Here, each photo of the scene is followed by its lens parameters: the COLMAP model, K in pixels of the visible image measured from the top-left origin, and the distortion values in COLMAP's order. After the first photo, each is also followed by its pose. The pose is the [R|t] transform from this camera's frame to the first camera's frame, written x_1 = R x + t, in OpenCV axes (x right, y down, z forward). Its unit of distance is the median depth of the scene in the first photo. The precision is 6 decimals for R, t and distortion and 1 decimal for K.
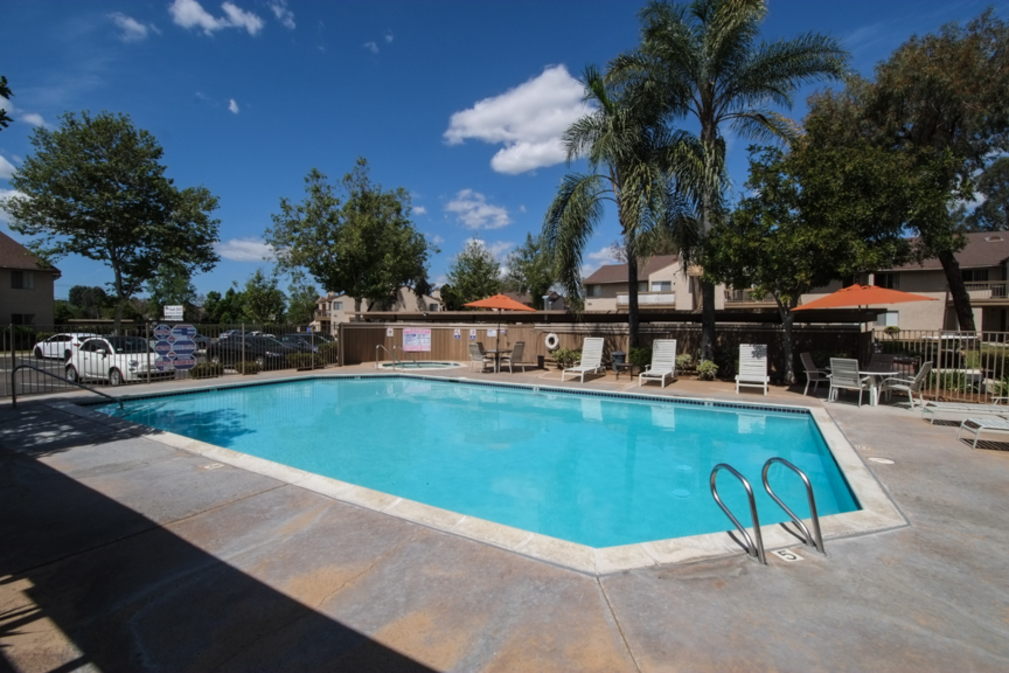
lens RADIAL K [[443.3, 0, 495.6], [0, 443.3, 333.5], [0, 0, 1]] dist [0.000072, -0.000044]
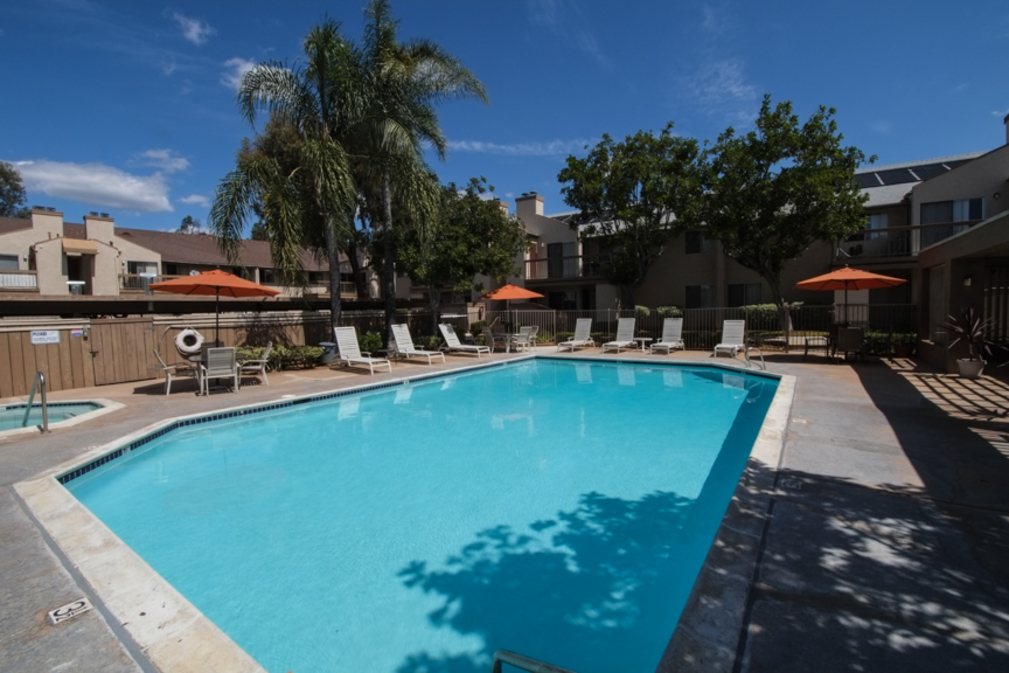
lens RADIAL K [[443.3, 0, 495.6], [0, 443.3, 333.5], [0, 0, 1]] dist [0.000072, -0.000044]
pose [[0.079579, -0.063809, 0.994784, -0.522462], [0.040436, 0.997334, 0.060738, -0.016404], [-0.996008, 0.035392, 0.081947, 0.471539]]
